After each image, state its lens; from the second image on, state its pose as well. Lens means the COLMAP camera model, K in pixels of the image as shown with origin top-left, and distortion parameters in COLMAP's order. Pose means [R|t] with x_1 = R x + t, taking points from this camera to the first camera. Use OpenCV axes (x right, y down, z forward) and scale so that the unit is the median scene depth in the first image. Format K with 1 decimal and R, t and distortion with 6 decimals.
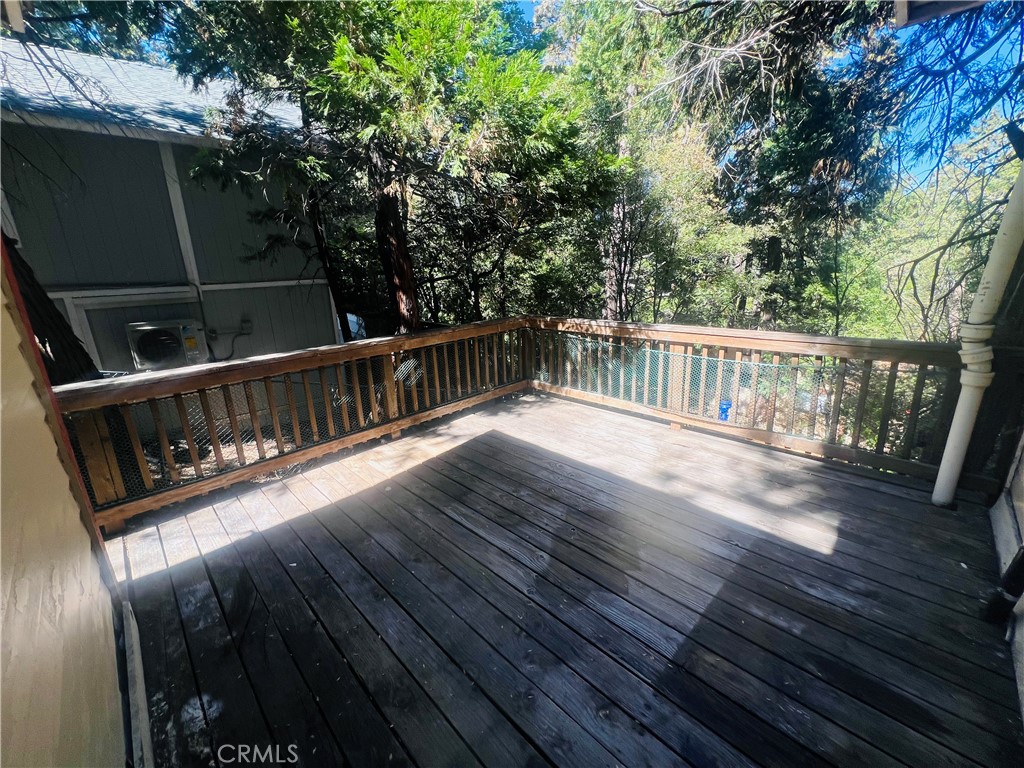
lens RADIAL K [[412.3, 0, 512.3], [0, 412.3, 383.9], [0, 0, 1]] dist [-0.001401, -0.000256]
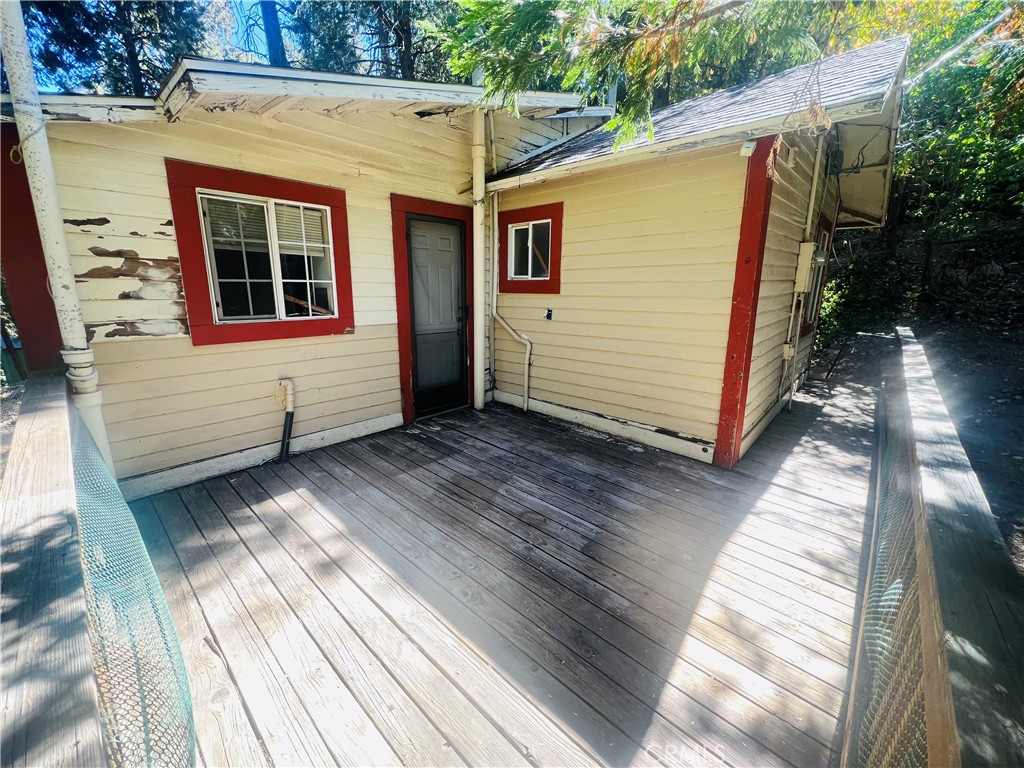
lens RADIAL K [[412.3, 0, 511.7], [0, 412.3, 384.0], [0, 0, 1]] dist [-0.001401, -0.000256]
pose [[-0.998978, 0.022977, -0.038919, 0.085897], [0.000513, 0.866840, 0.498586, -0.567929], [0.045192, 0.498056, -0.865966, 1.939610]]
